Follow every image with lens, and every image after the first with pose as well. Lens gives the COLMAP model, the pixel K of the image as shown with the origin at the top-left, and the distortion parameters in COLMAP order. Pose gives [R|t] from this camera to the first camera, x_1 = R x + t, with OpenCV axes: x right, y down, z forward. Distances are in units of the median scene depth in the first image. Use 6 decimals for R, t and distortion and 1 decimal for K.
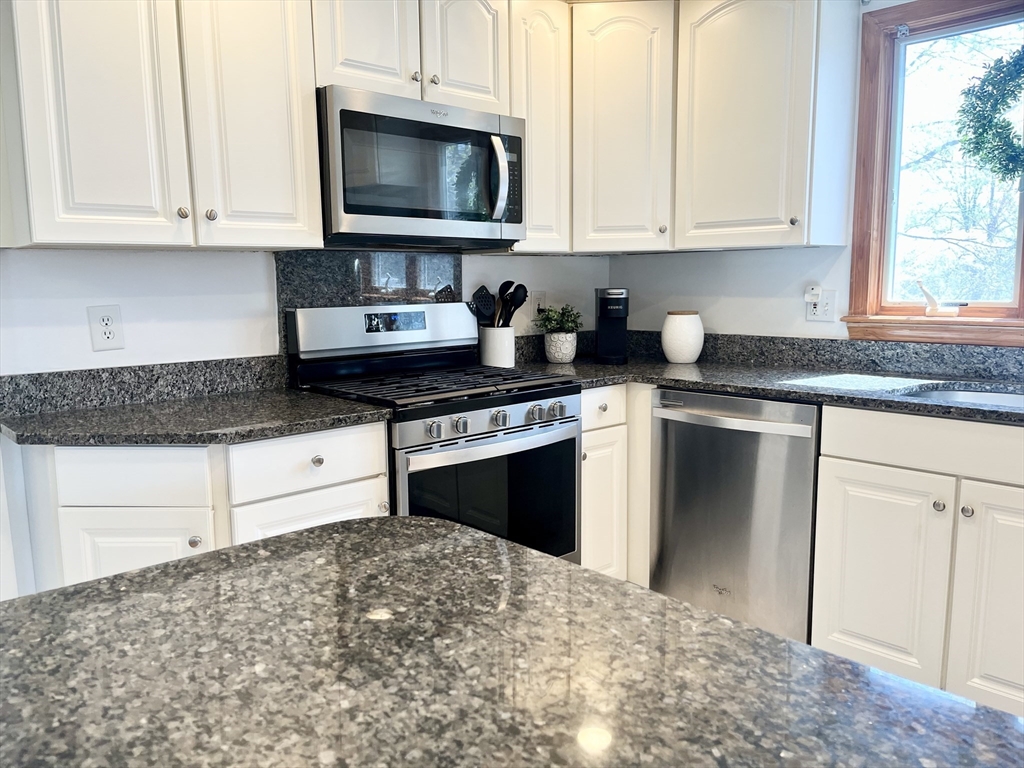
lens RADIAL K [[786.5, 0, 509.6], [0, 786.5, 388.7], [0, 0, 1]] dist [0.038643, -0.005840]
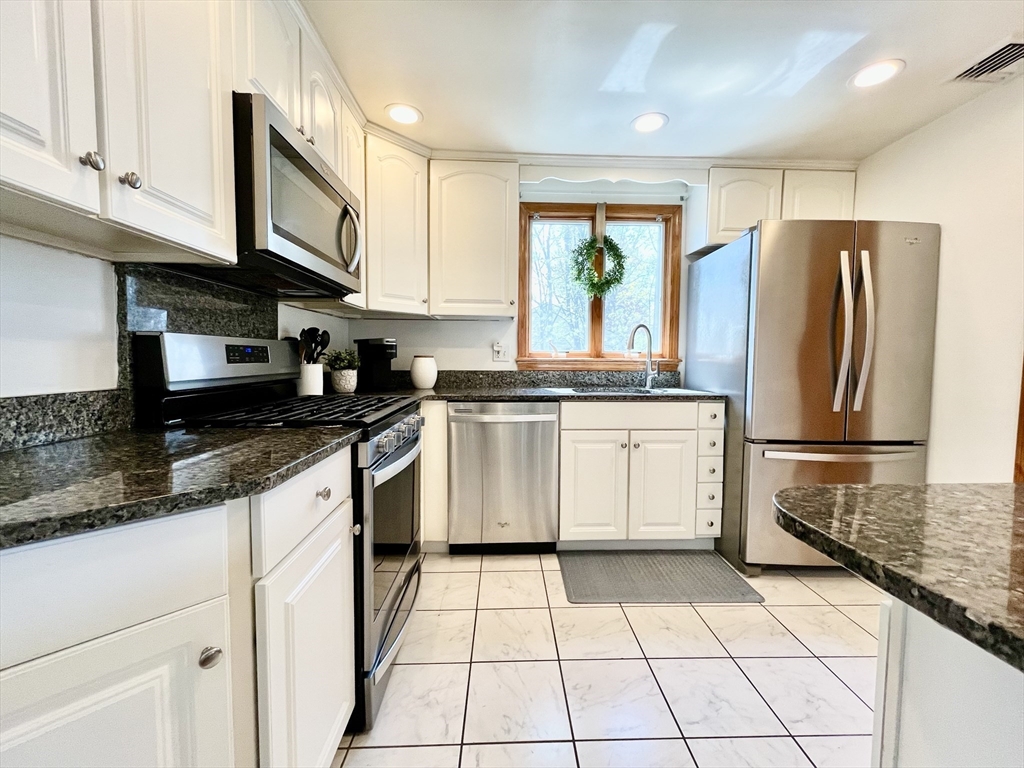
lens RADIAL K [[413.7, 0, 515.1], [0, 413.7, 380.2], [0, 0, 1]] dist [-0.003143, -0.000223]
pose [[0.652600, -0.024364, 0.757311, -0.351439], [0.090457, 0.994840, -0.045944, 0.005085], [-0.752284, 0.098487, 0.651437, 0.419930]]
